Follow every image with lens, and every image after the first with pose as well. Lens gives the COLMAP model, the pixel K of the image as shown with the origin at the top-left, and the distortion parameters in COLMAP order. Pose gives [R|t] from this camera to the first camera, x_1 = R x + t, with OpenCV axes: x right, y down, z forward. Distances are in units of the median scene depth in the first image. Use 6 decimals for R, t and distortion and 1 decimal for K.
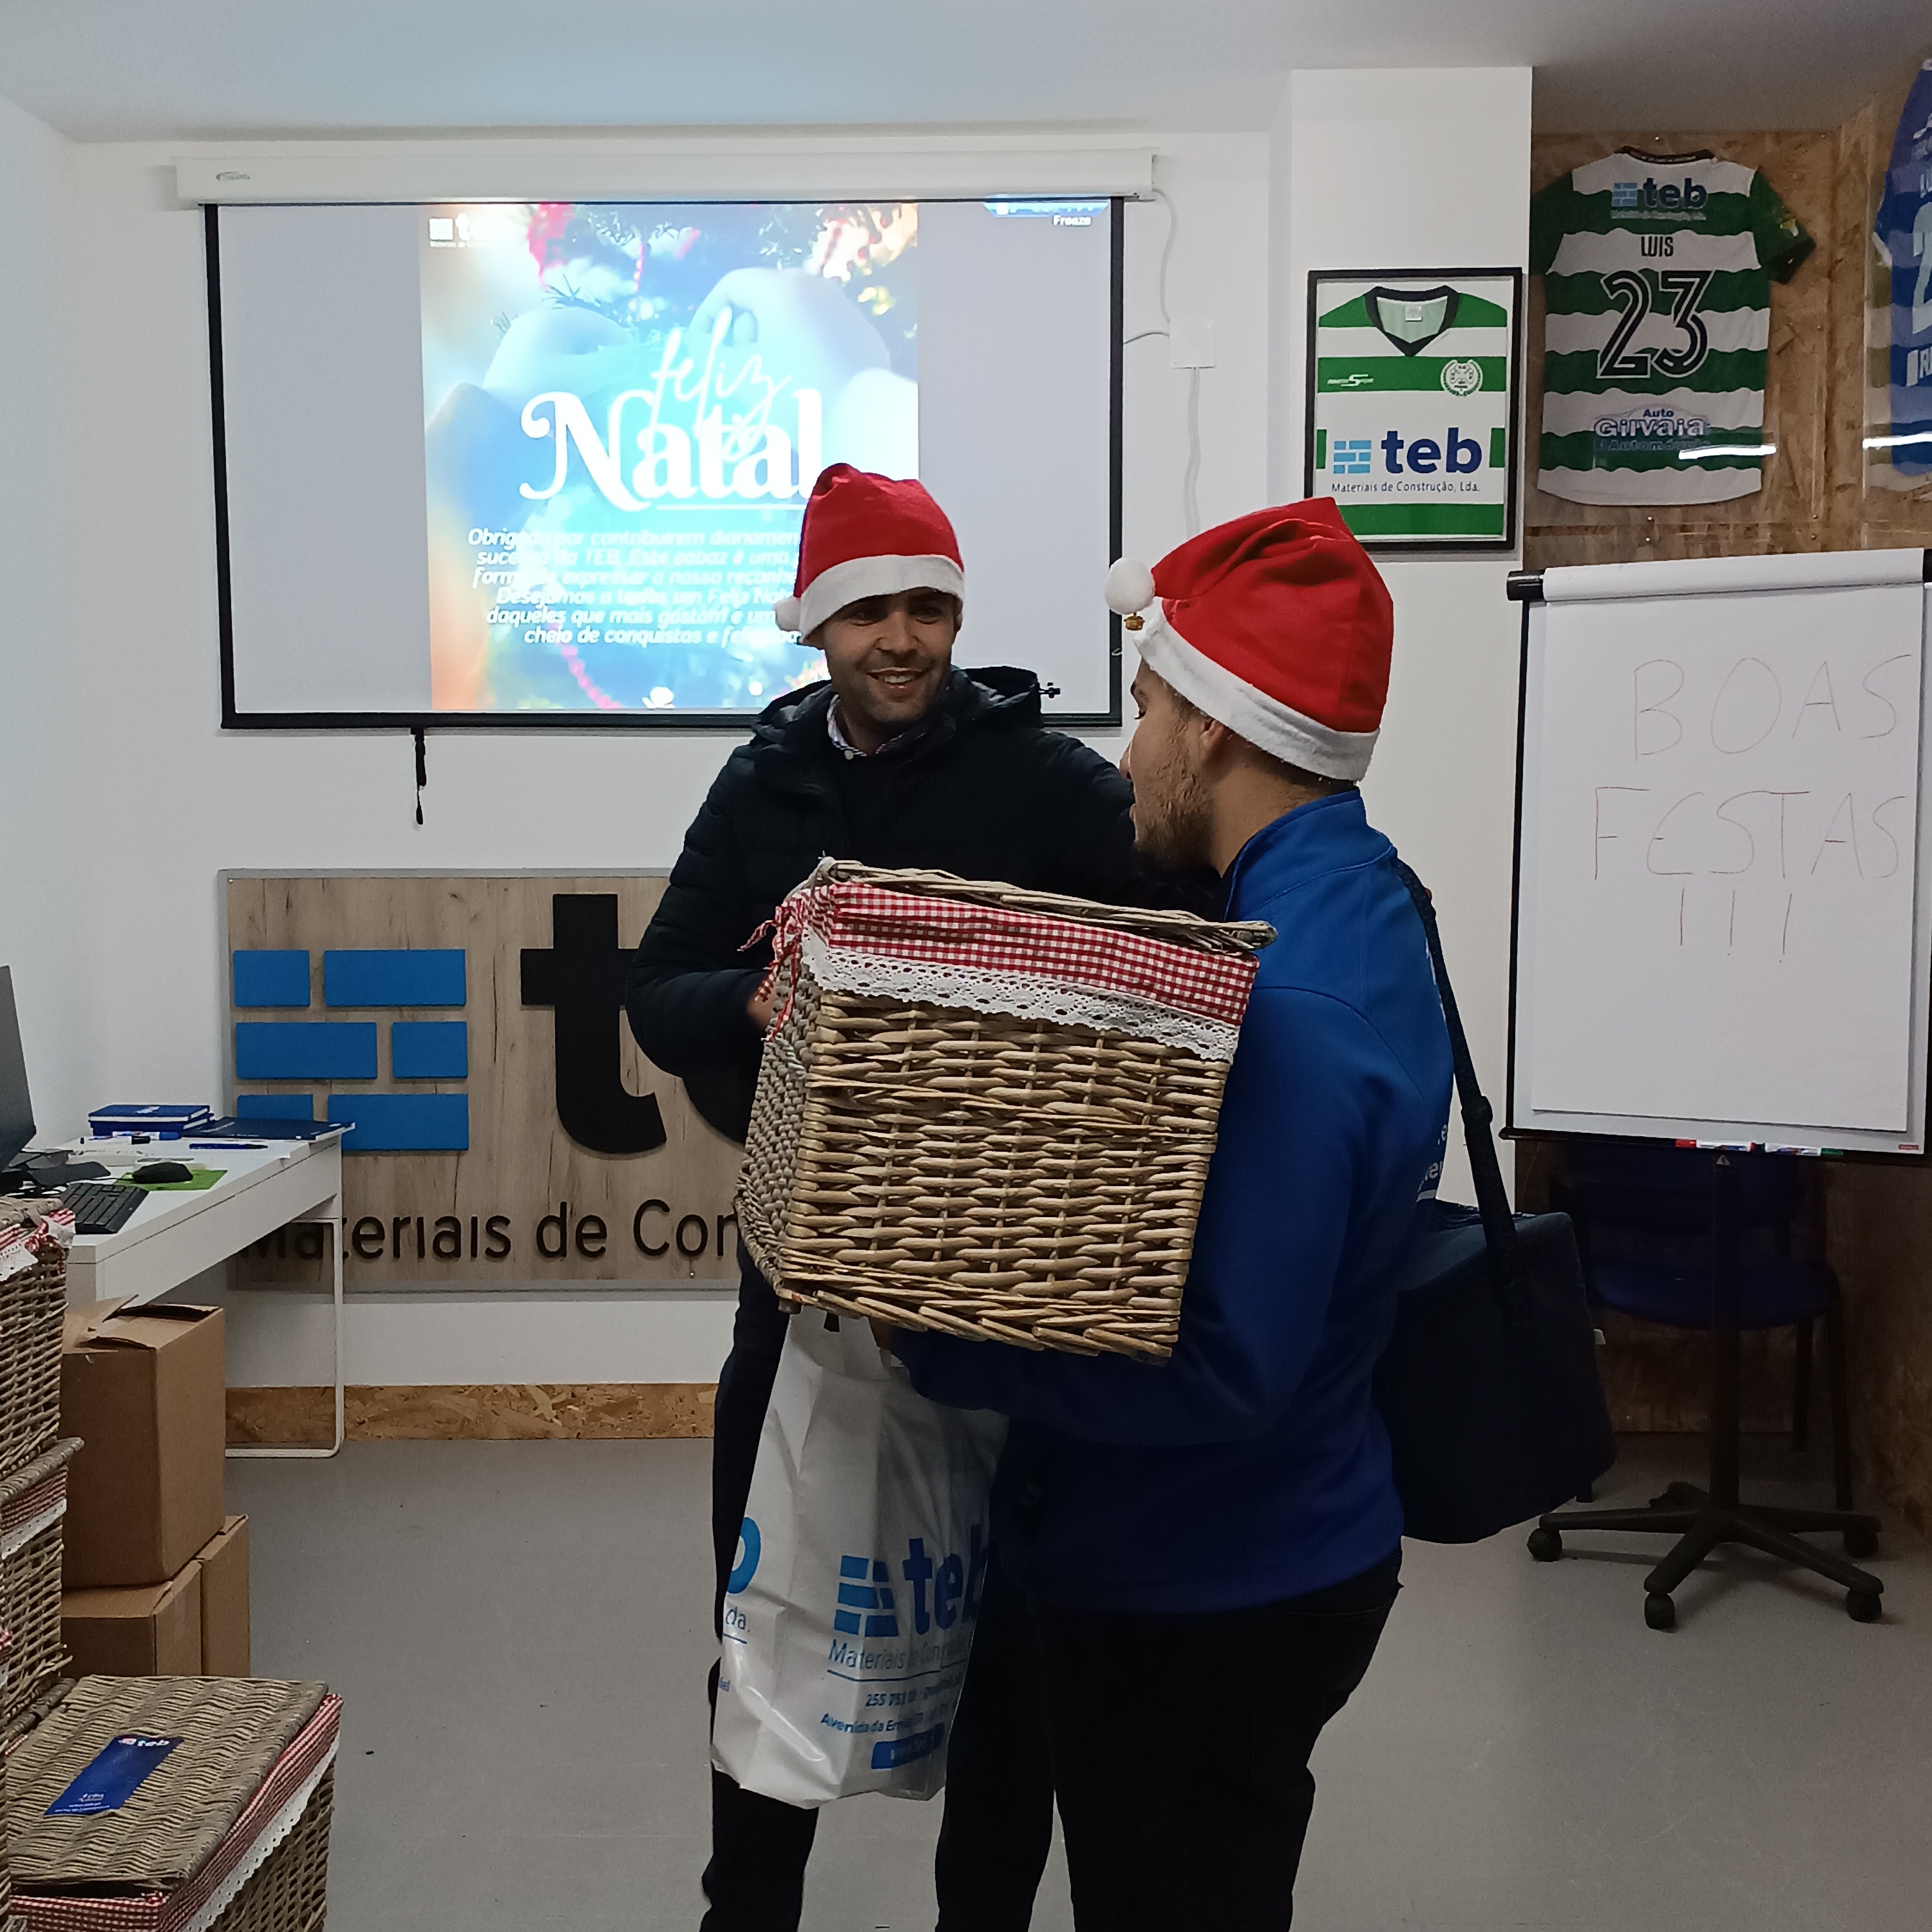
lens RADIAL K [[2454.7, 0, 953.4], [0, 2454.7, 969.1], [0, 0, 1]] dist [0.175430, -0.428742]
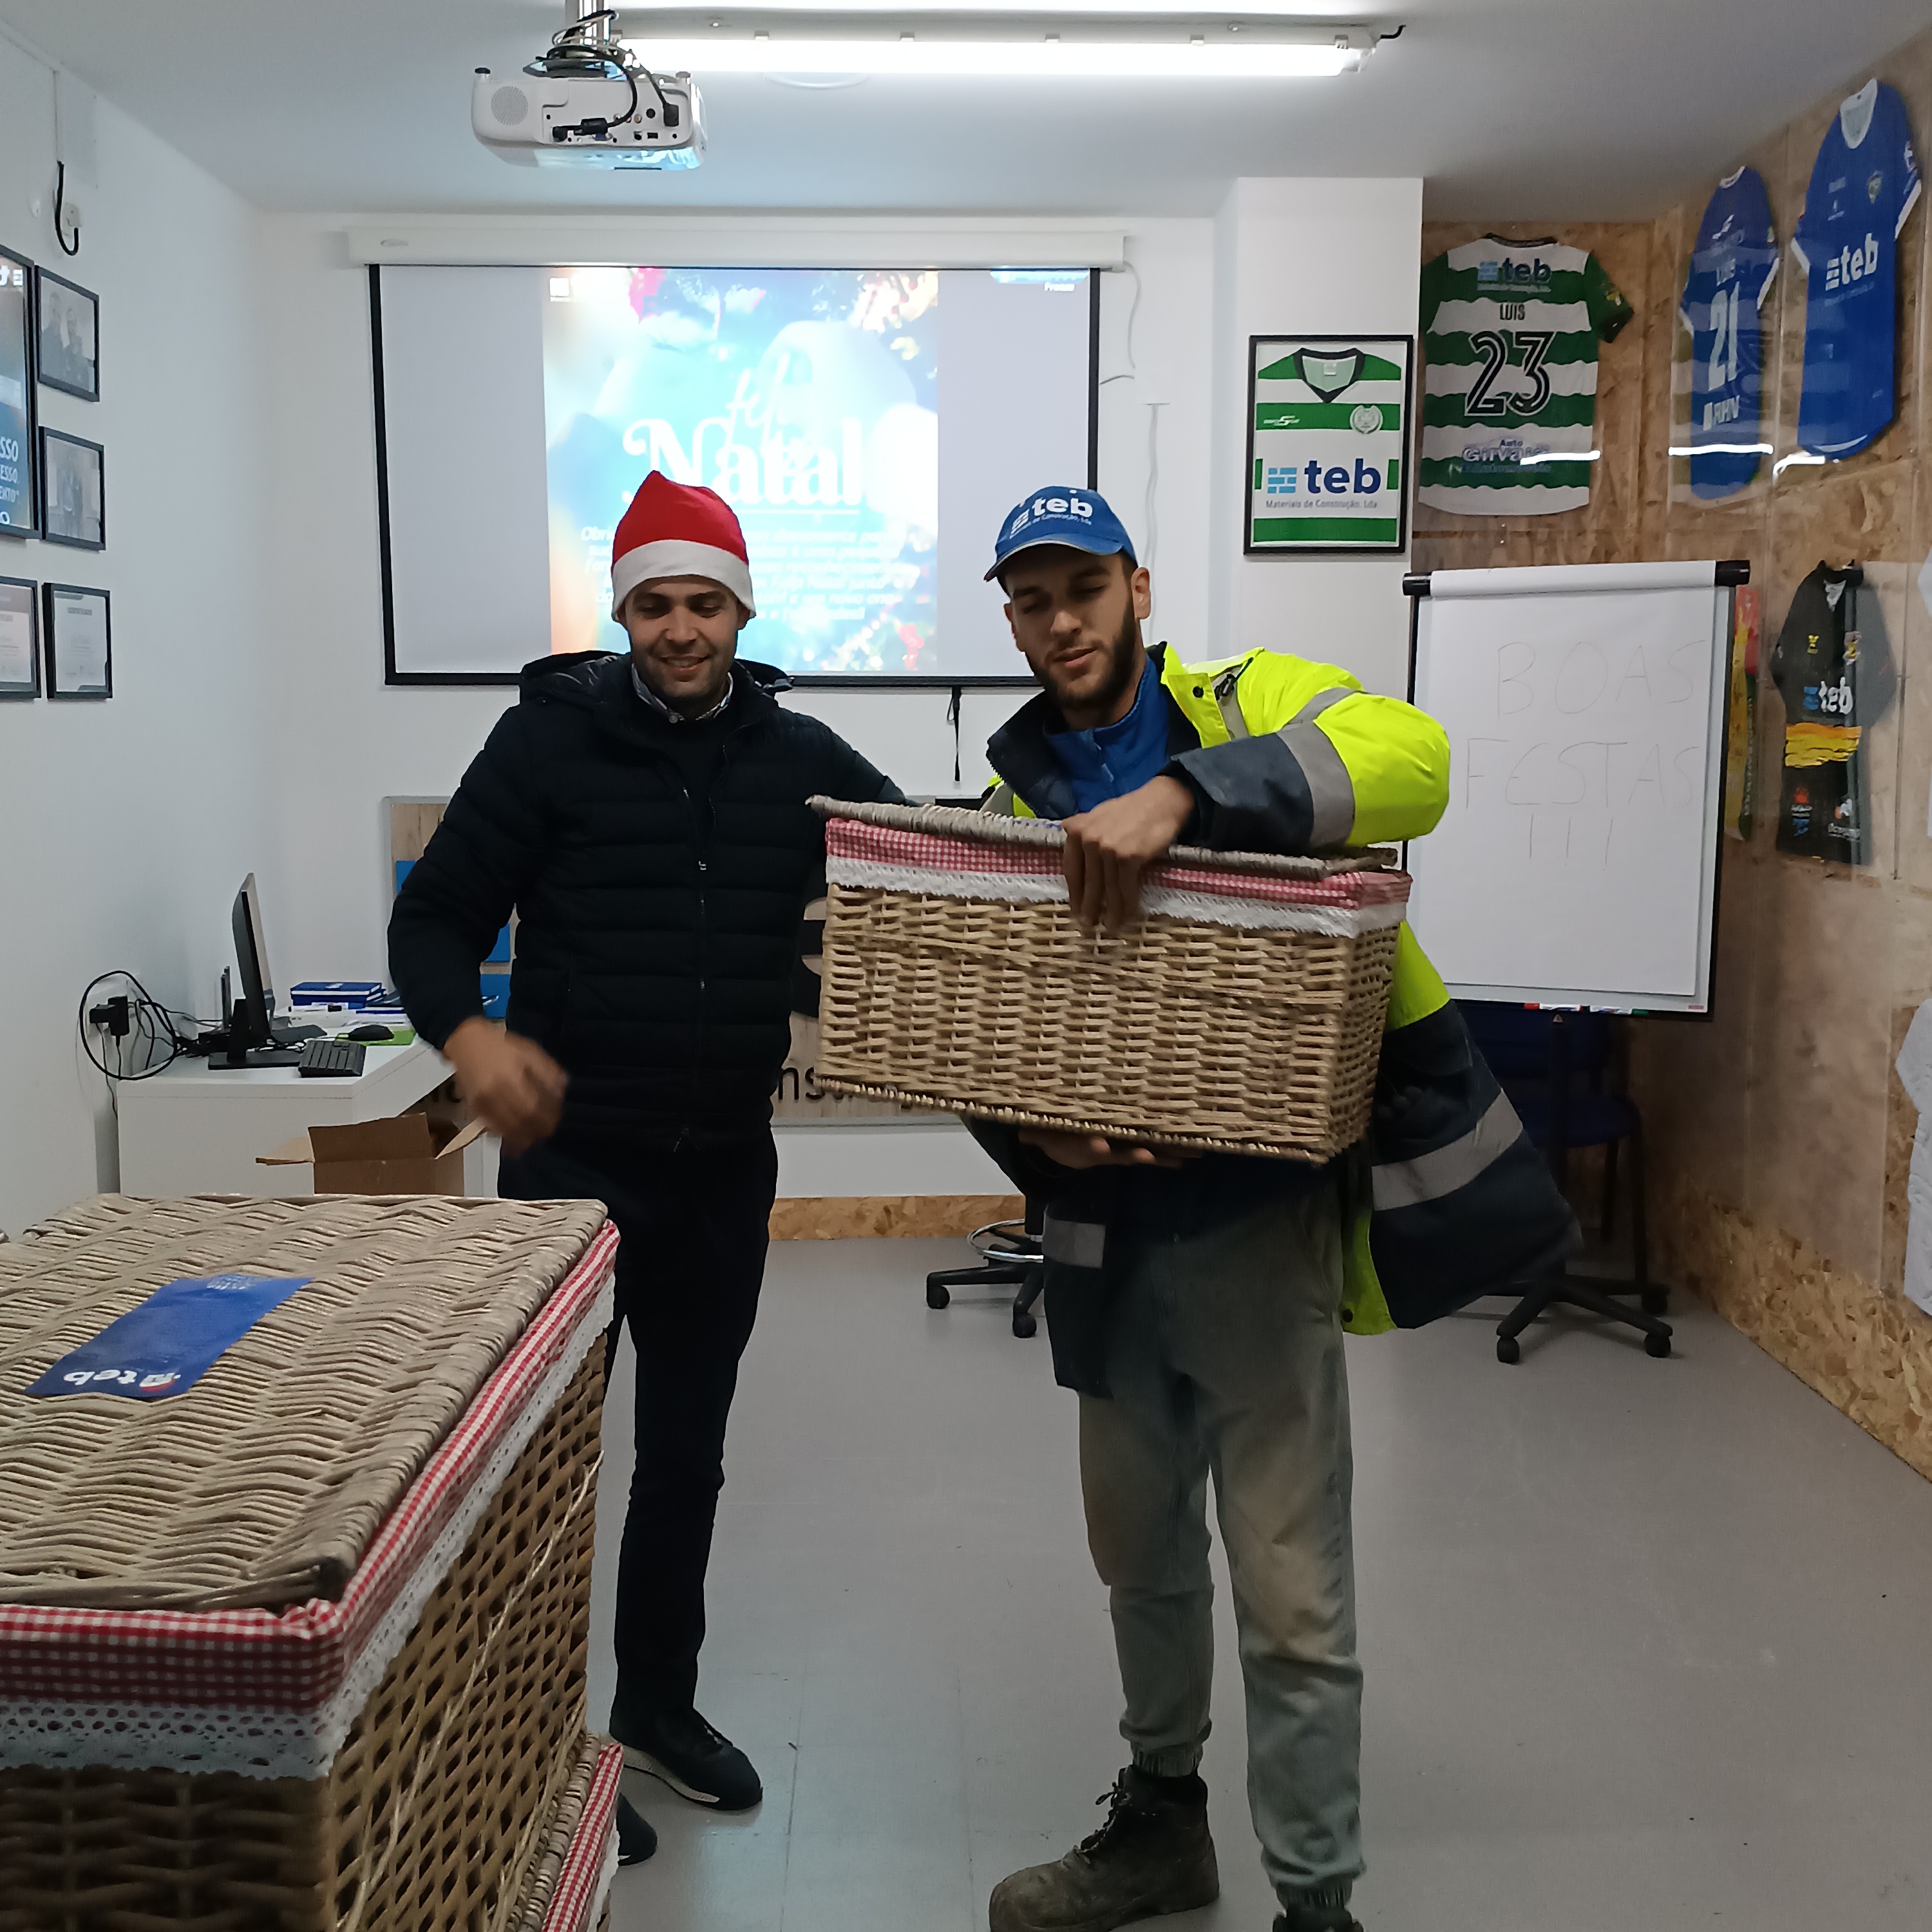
lens RADIAL K [[2148.2, 0, 954.8], [0, 2148.2, 971.7], [0, 0, 1]] dist [0.170652, -0.399197]
pose [[0.998945, -0.001769, 0.045897, -0.057096], [-0.000277, 0.999009, 0.044518, -0.000350], [-0.045930, -0.044484, 0.997954, -0.124238]]
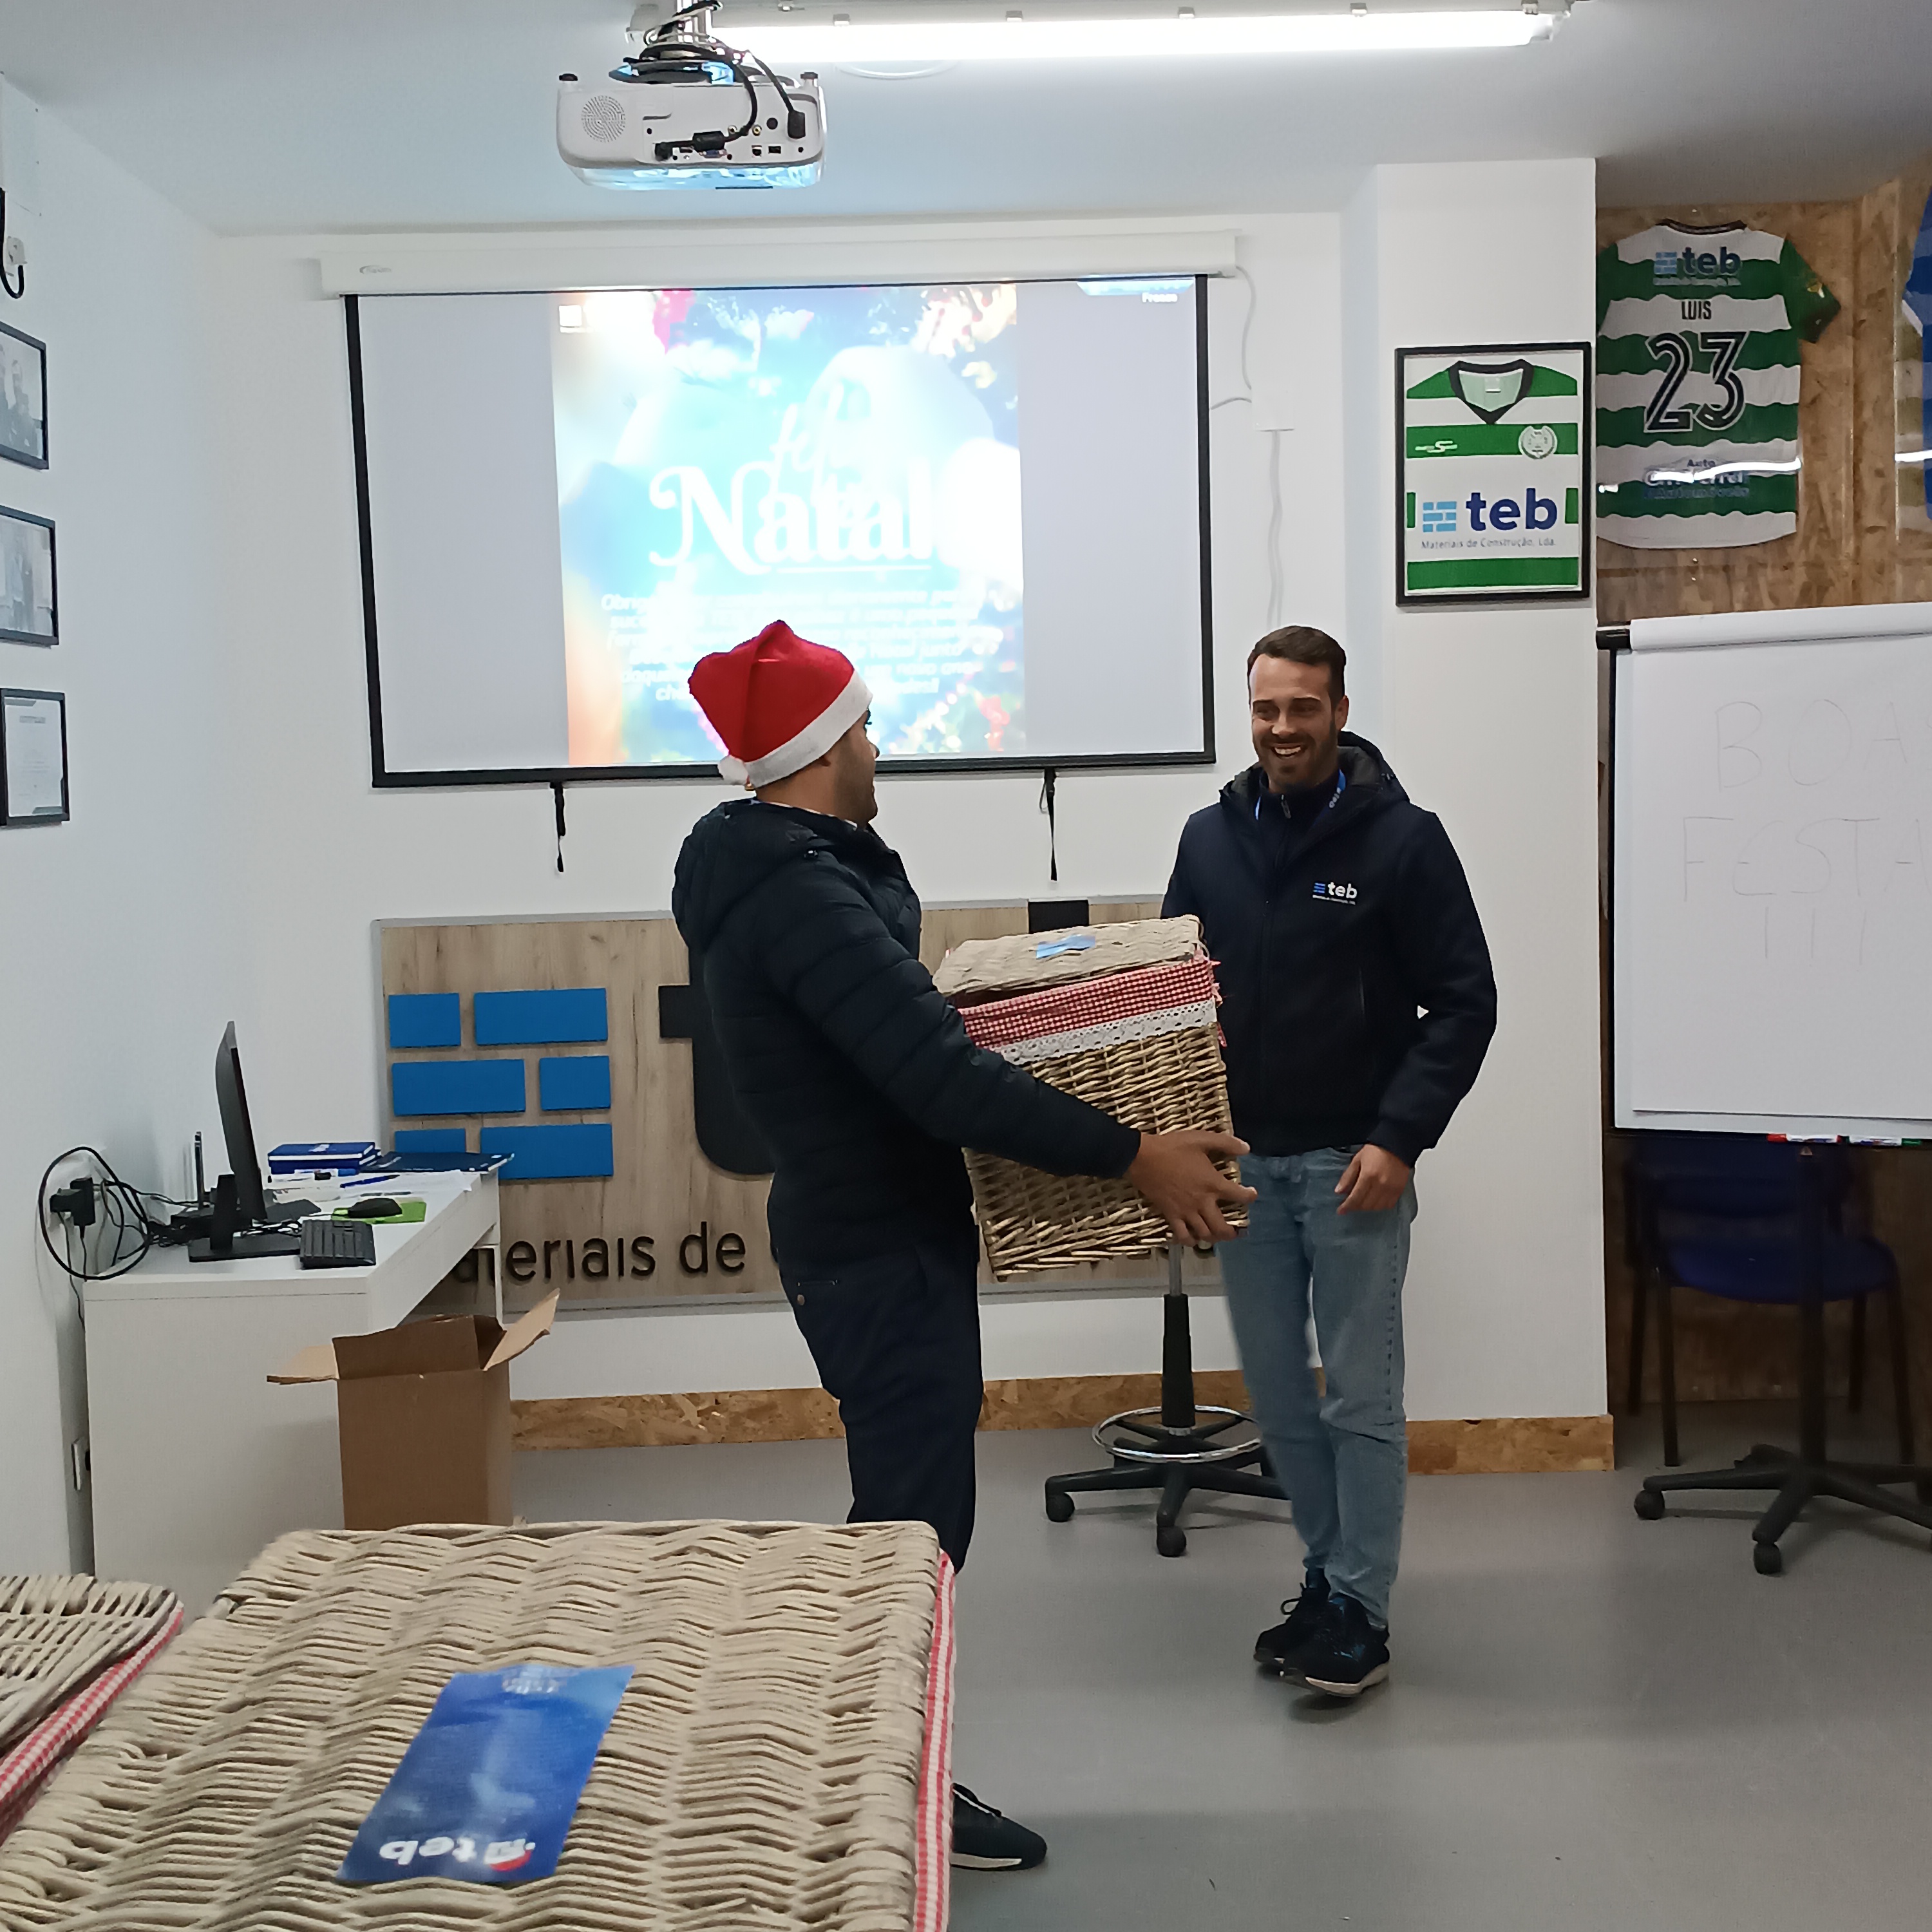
lens RADIAL K [[2515.5, 0, 952.6], [0, 2515.5, 970.6], [0, 0, 1]] dist [0.180314, -0.412122]
pose [[0.998609, -0.028163, 0.044576, -0.098822], [0.028048, 0.999601, 0.003207, -0.015145], [-0.044649, -0.001952, 0.999001, -0.098148]]
